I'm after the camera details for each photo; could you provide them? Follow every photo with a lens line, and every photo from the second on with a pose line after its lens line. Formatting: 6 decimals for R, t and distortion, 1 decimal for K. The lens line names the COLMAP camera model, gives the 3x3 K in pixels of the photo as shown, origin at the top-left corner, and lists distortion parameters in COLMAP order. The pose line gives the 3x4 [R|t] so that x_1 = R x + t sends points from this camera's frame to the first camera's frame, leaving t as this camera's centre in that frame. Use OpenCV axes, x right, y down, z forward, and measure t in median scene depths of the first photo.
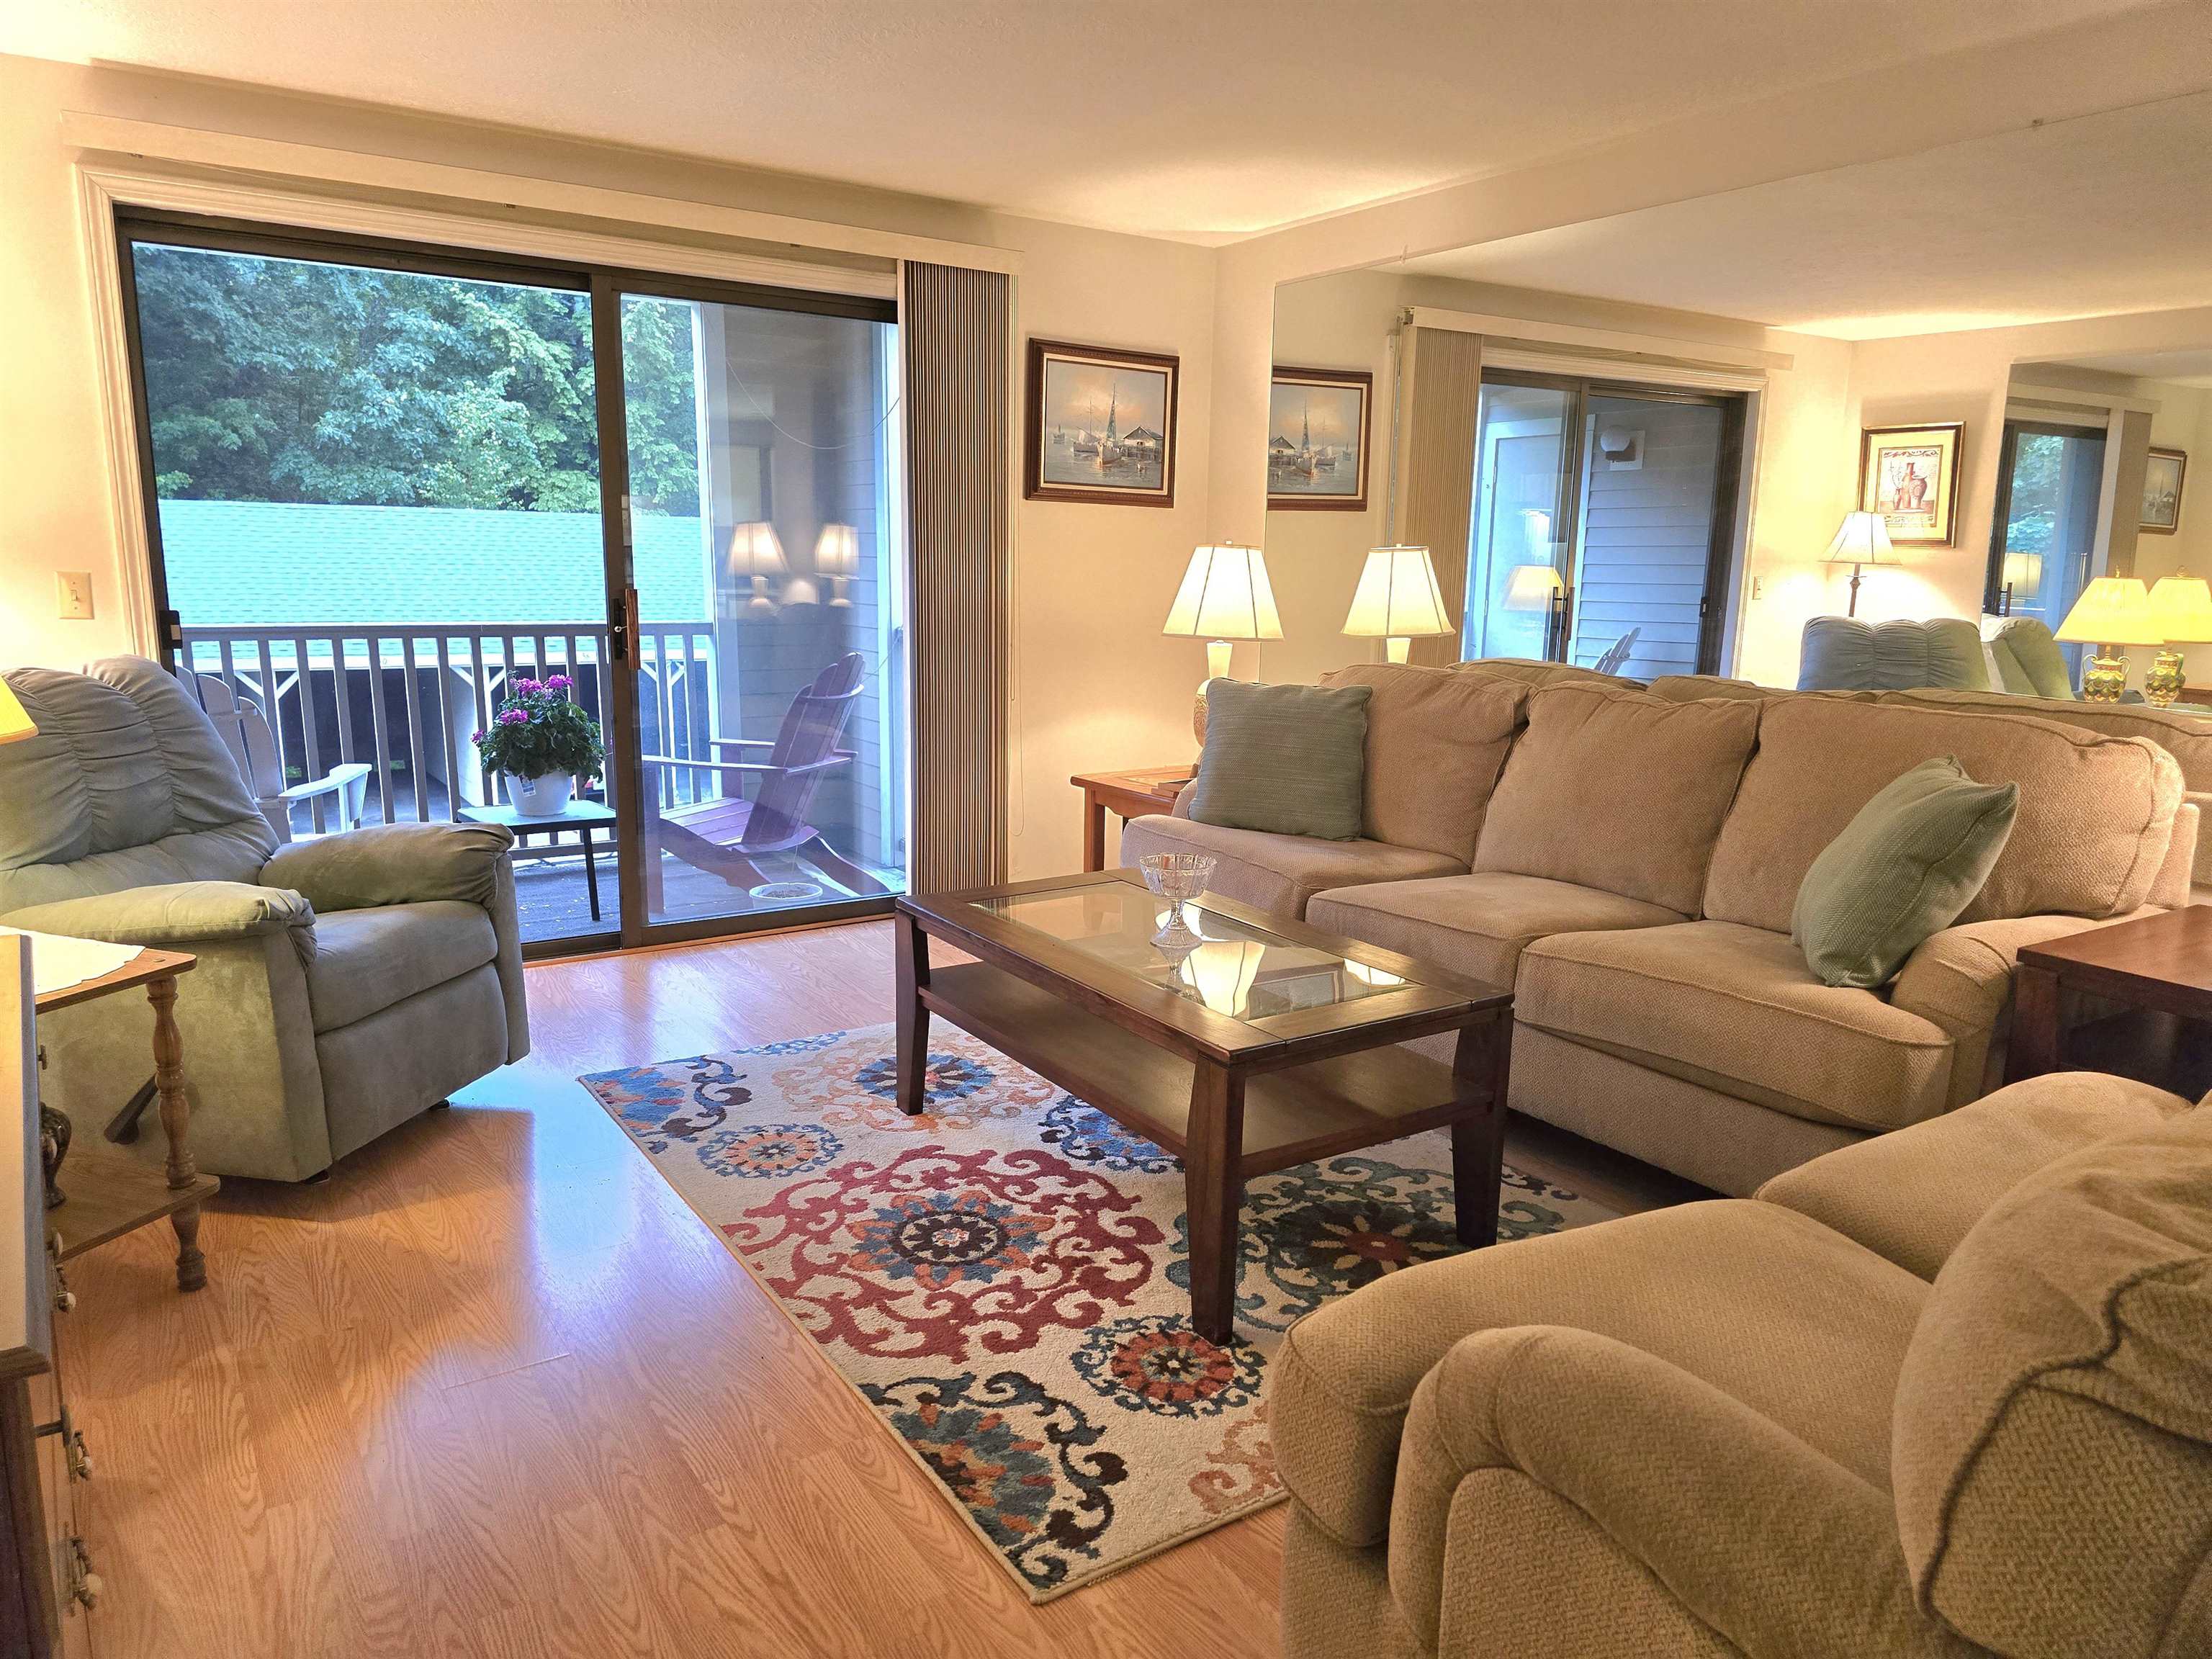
lens RADIAL K [[1506.3, 0, 1094.6], [0, 1506.3, 820.9], [0, 0, 1]] dist [0.055095, -0.038337]
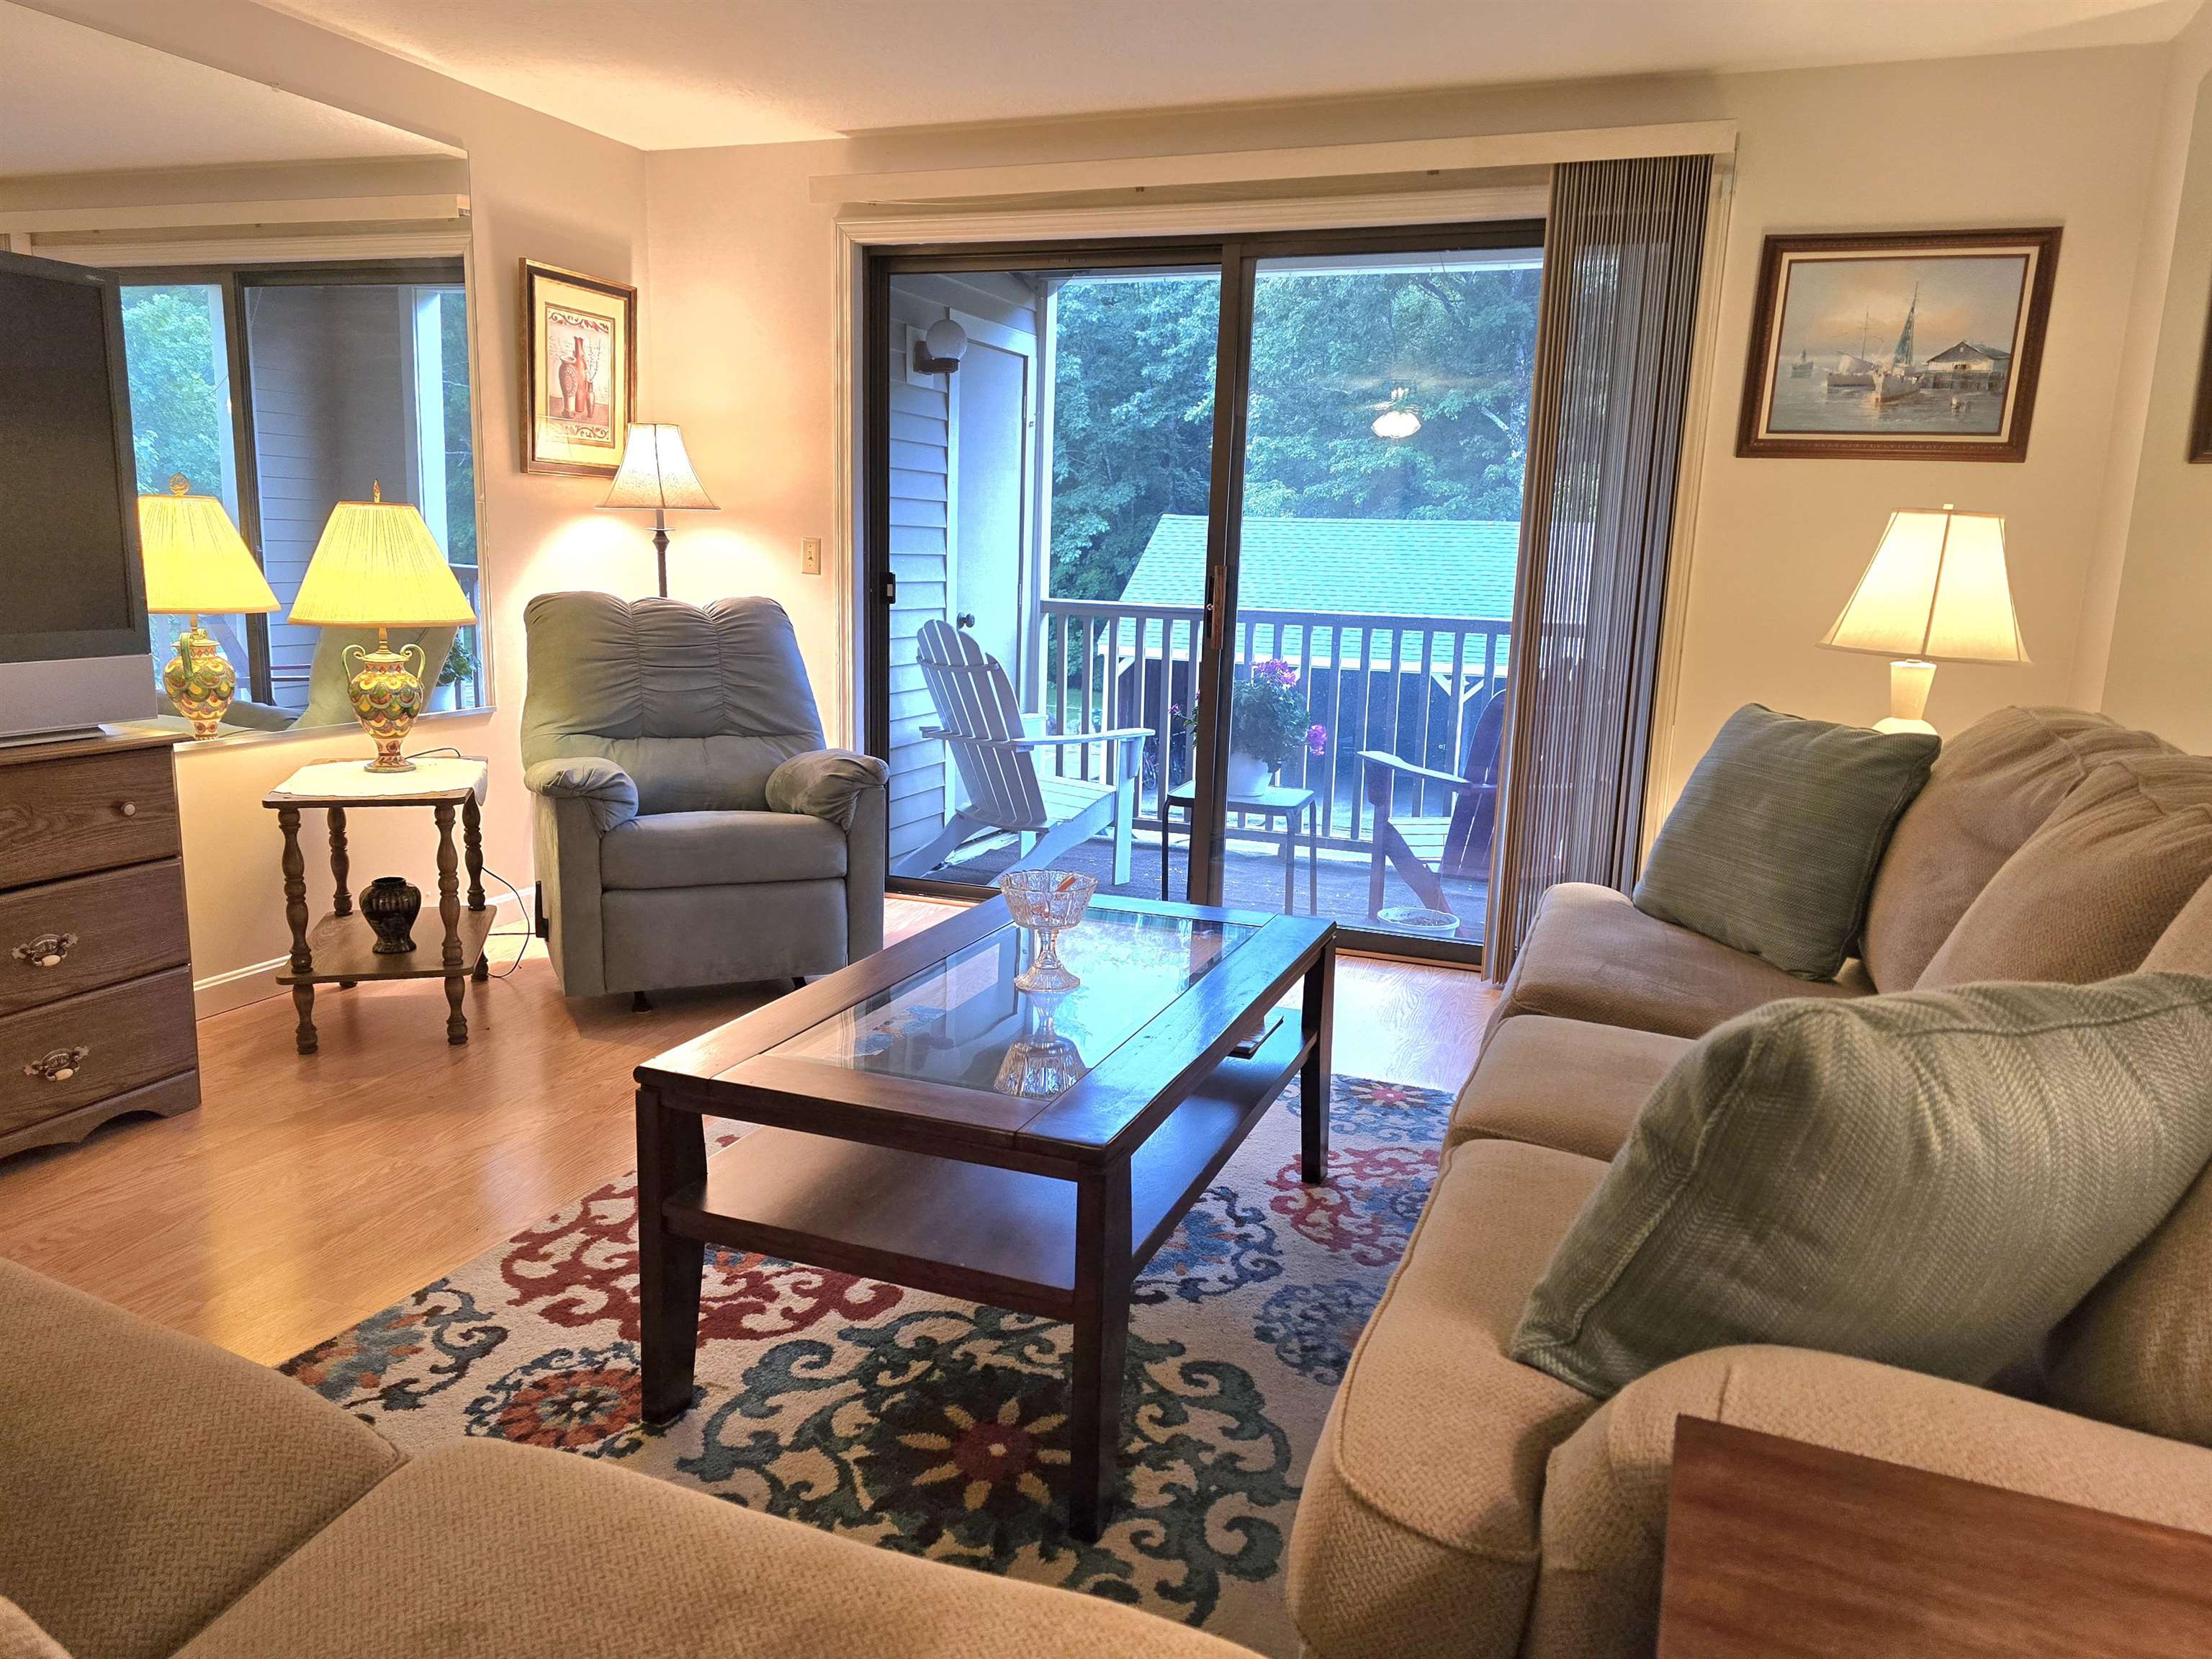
lens RADIAL K [[1506.3, 0, 1089.9], [0, 1506.3, 848.3], [0, 0, 1]] dist [0.055095, -0.038337]
pose [[0.574397, 0.163986, -0.801983, 0.674514], [-0.164654, 0.982850, 0.083040, -0.058738], [0.801846, 0.084352, 0.591547, 0.539837]]
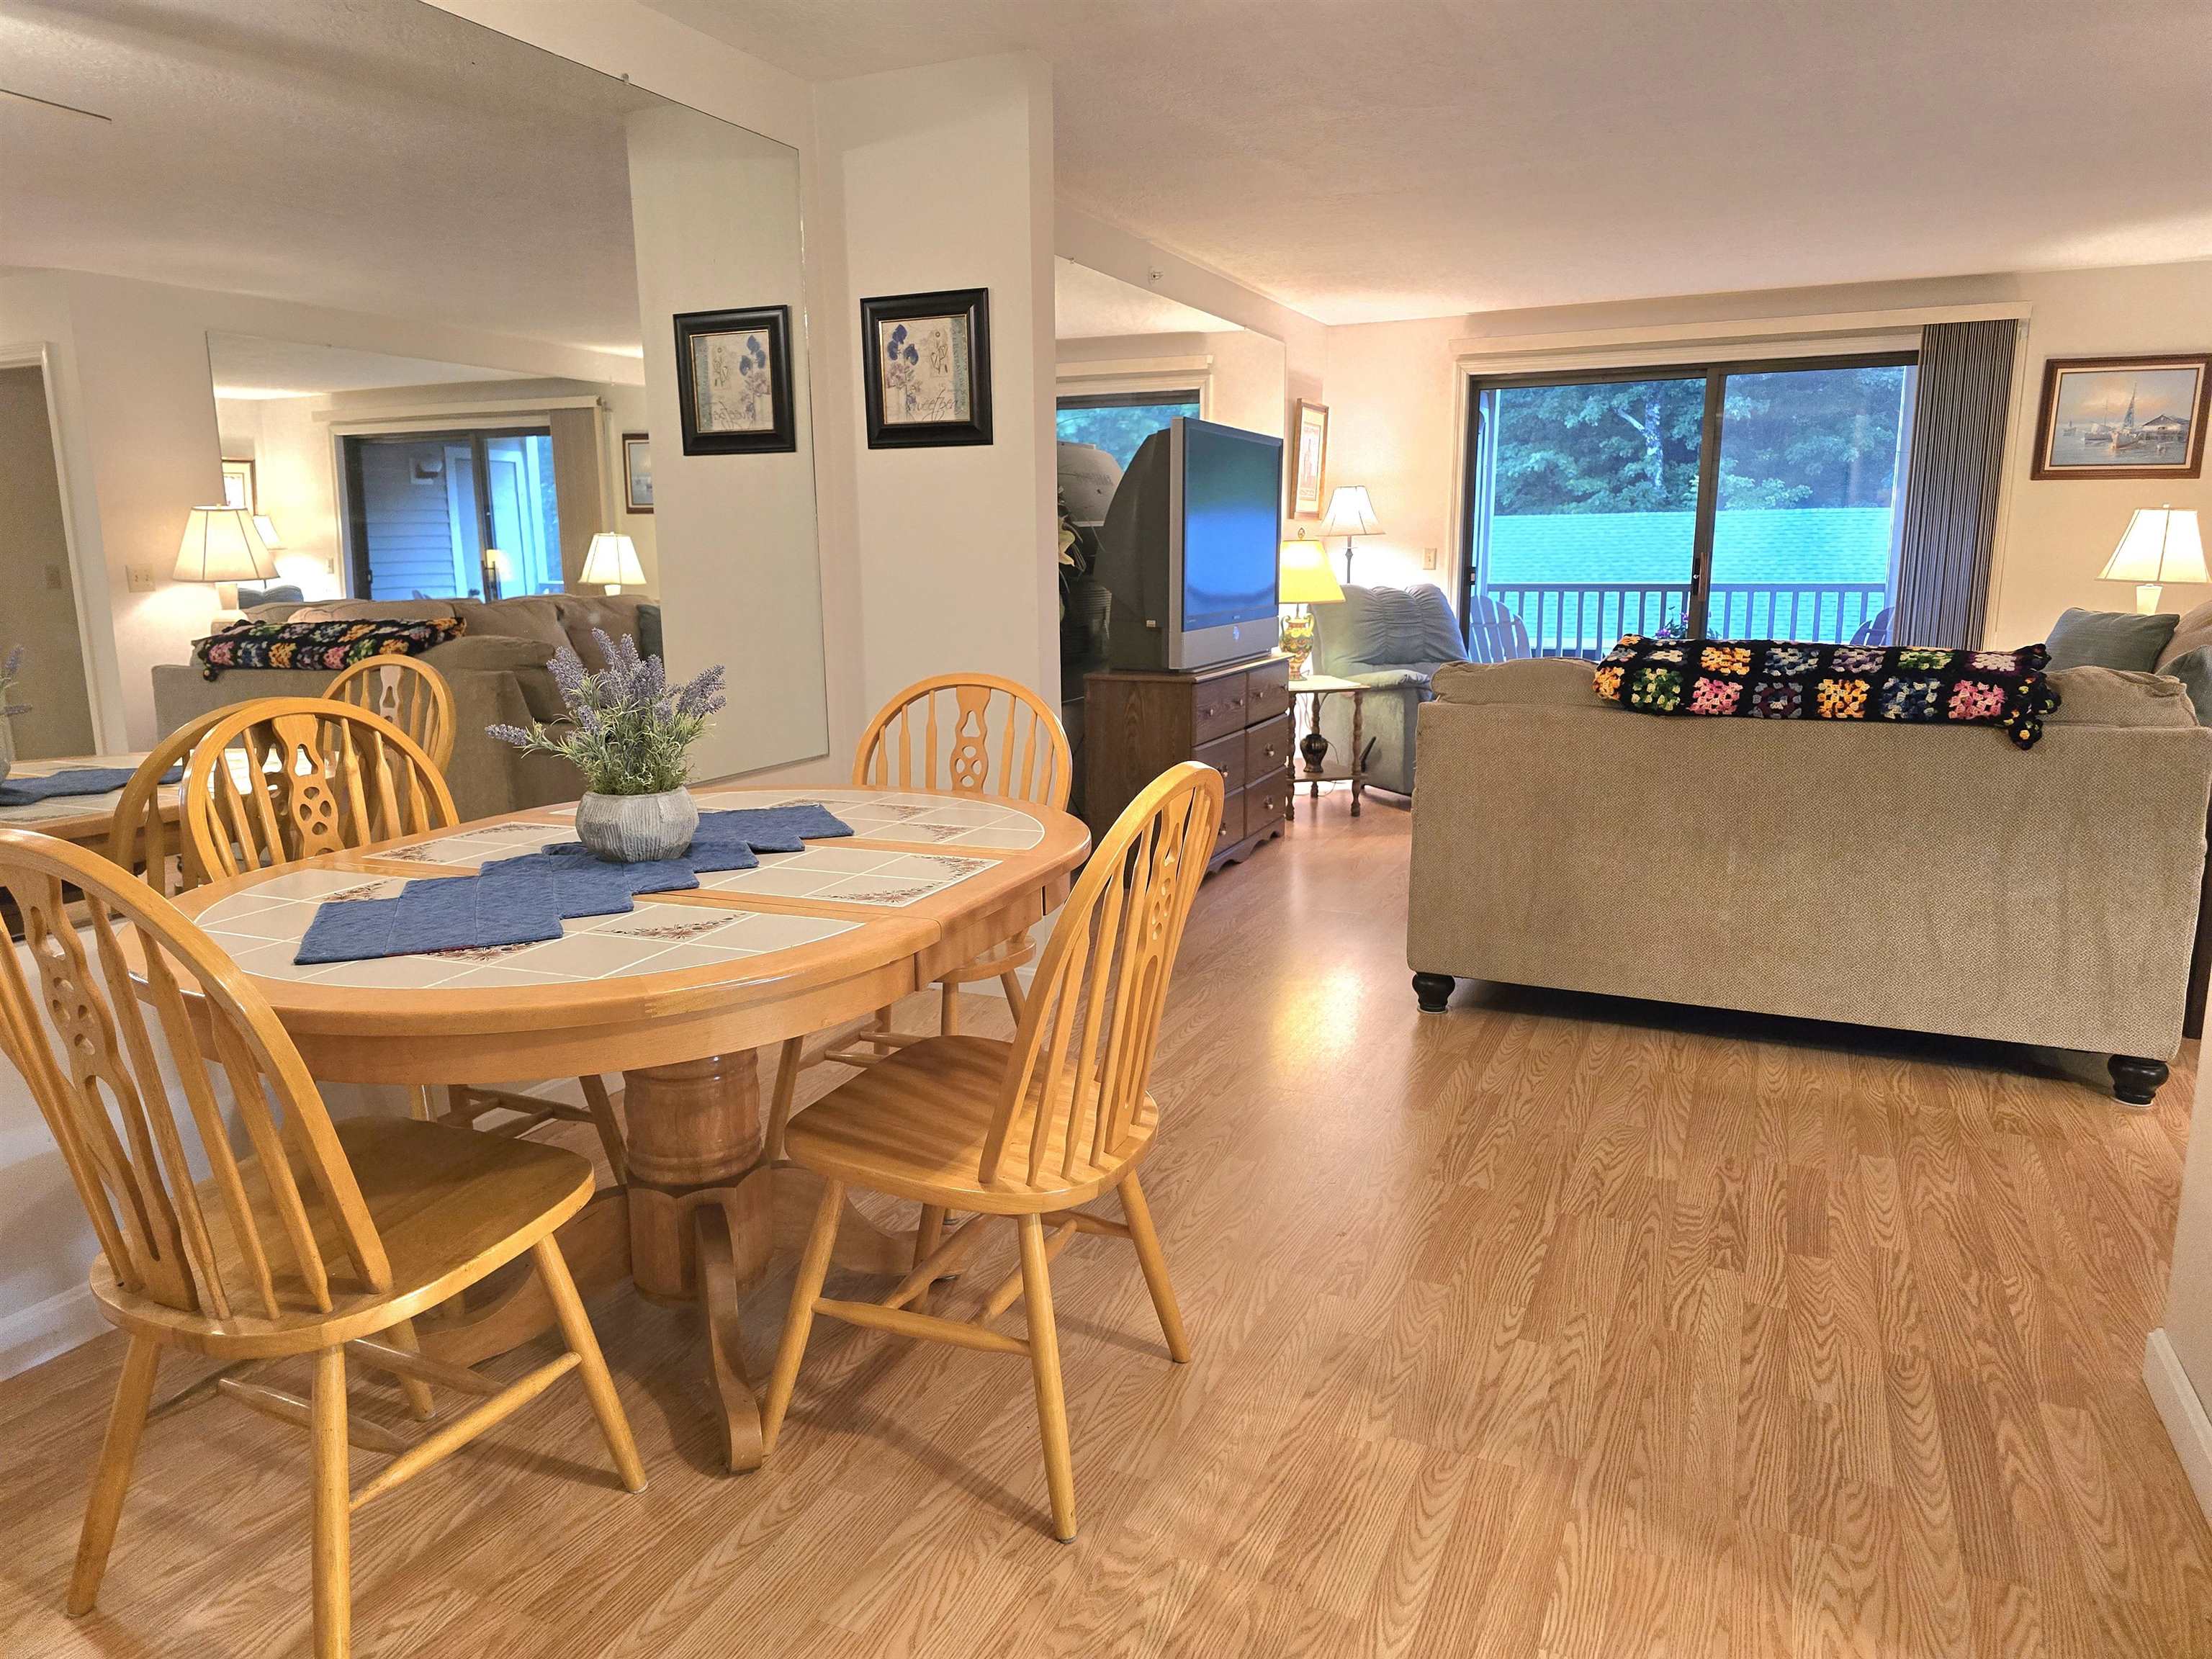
lens RADIAL K [[1506.3, 0, 1109.3], [0, 1506.3, 830.0], [0, 0, 1]] dist [0.055095, -0.038337]
pose [[0.544172, 0.133163, -0.828338, 1.120597], [-0.131329, 0.988672, 0.072662, 0.166374], [0.828631, 0.069244, 0.555496, -0.665155]]
